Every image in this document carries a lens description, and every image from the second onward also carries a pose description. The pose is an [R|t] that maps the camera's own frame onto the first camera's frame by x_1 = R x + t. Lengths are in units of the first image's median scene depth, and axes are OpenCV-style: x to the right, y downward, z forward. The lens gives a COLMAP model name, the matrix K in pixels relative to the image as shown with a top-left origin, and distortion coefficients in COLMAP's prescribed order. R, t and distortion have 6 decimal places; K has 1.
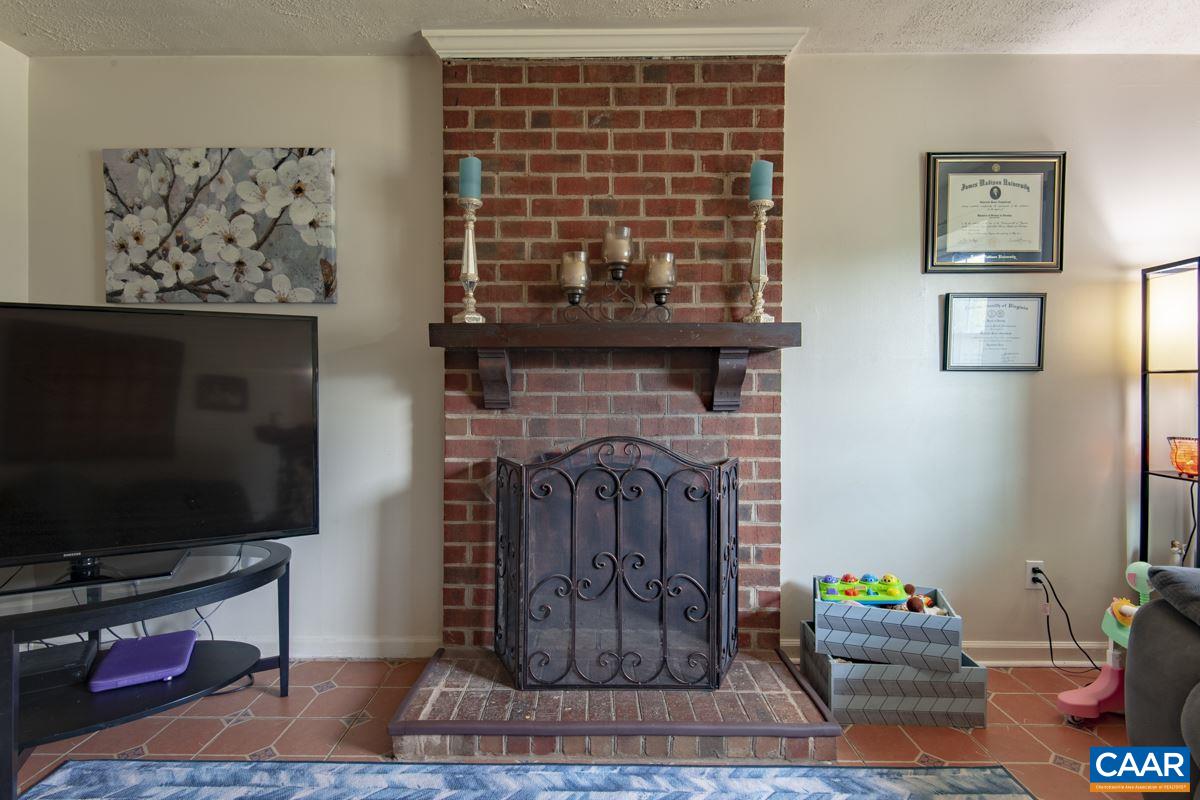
lens RADIAL K [[588.3, 0, 595.5], [0, 588.3, 390.1], [0, 0, 1]] dist [0.027019, -0.007951]
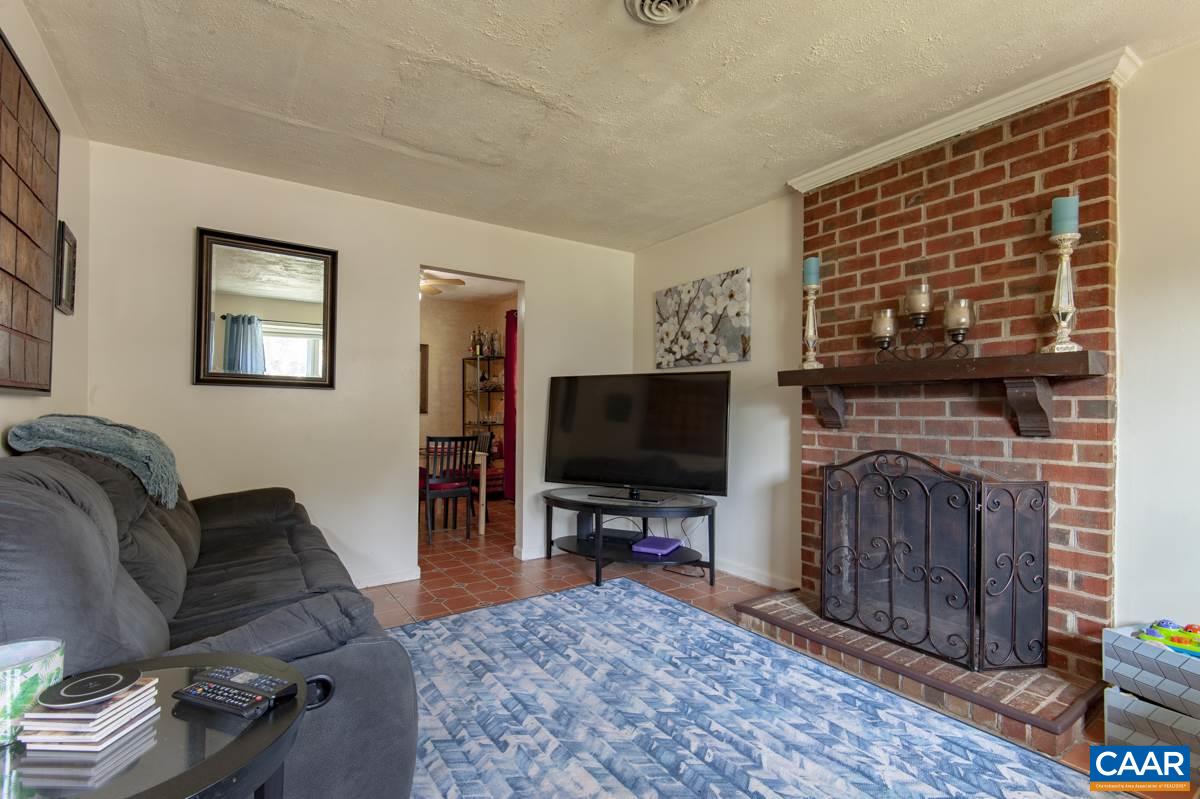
lens RADIAL K [[588.3, 0, 608.0], [0, 588.3, 404.9], [0, 0, 1]] dist [0.027019, -0.007951]
pose [[0.576637, -0.005523, -0.816982, 0.670014], [-0.012932, 0.999790, -0.015886, 0.006492], [0.816898, 0.019726, 0.576444, -0.251218]]
